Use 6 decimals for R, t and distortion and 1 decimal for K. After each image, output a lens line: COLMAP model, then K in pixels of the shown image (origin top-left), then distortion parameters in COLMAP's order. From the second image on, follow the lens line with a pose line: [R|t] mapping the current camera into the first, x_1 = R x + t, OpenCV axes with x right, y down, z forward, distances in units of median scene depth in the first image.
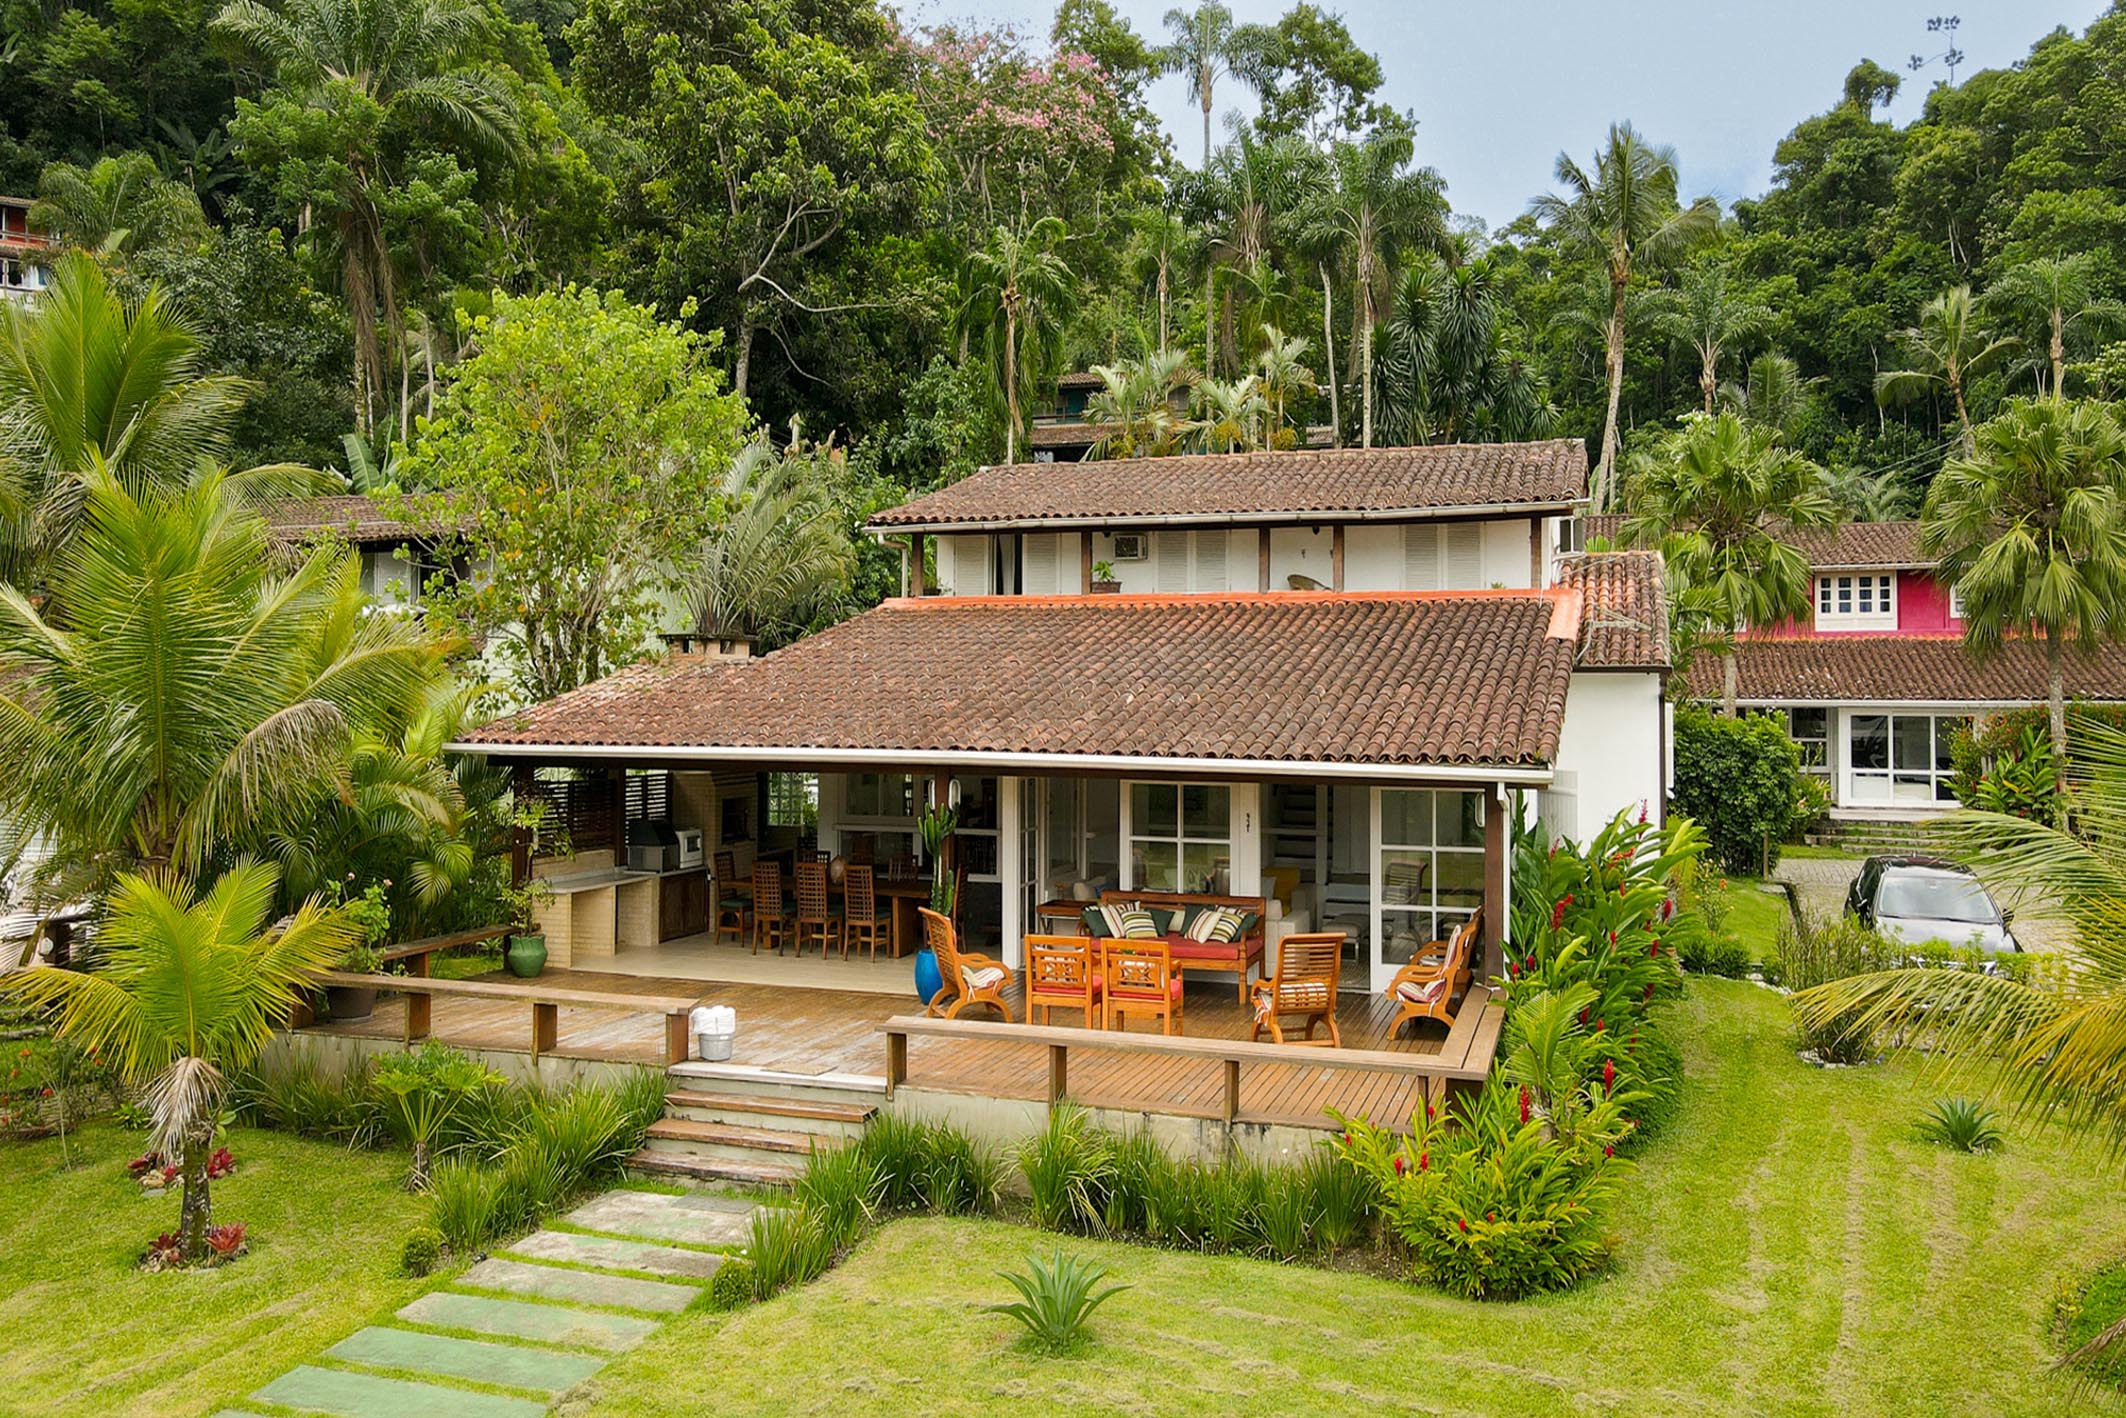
lens RADIAL K [[1515.1, 0, 1063.0], [0, 1515.1, 709.0], [0, 0, 1]] dist [-0.010049, -0.007768]
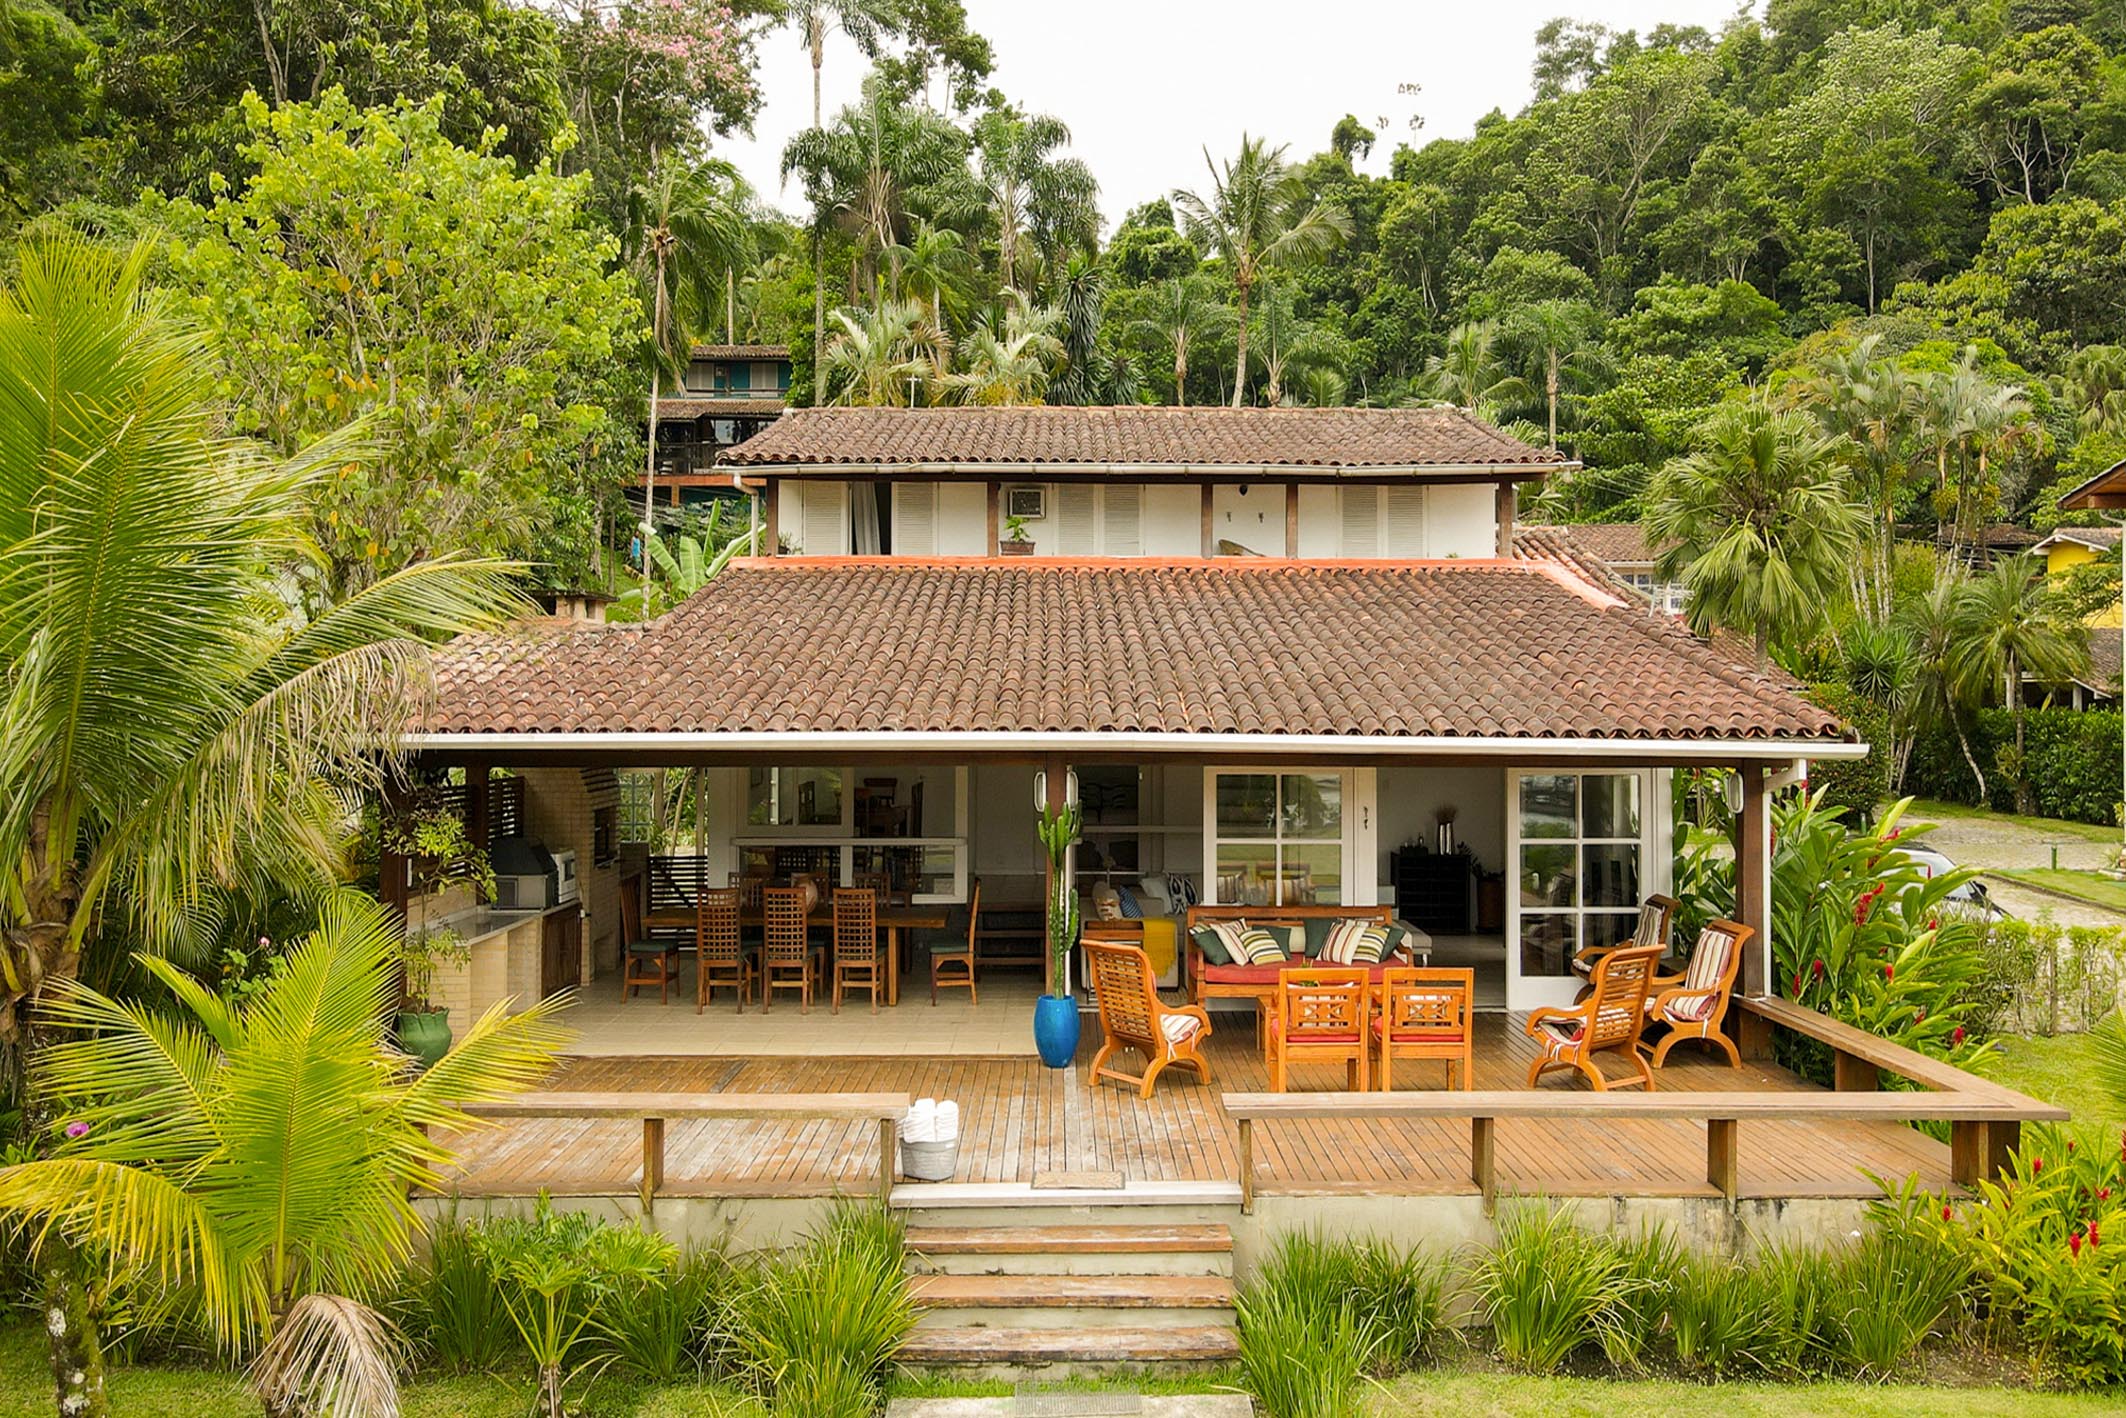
lens RADIAL K [[1528.2, 0, 1062.3], [0, 1528.2, 770.4], [0, 0, 1]] dist [-0.056191, 0.091728]
pose [[0.948573, -0.017141, 0.316094, -0.223064], [0.005908, 0.999318, 0.036461, 0.012873], [-0.316503, -0.032719, 0.948027, 0.191618]]
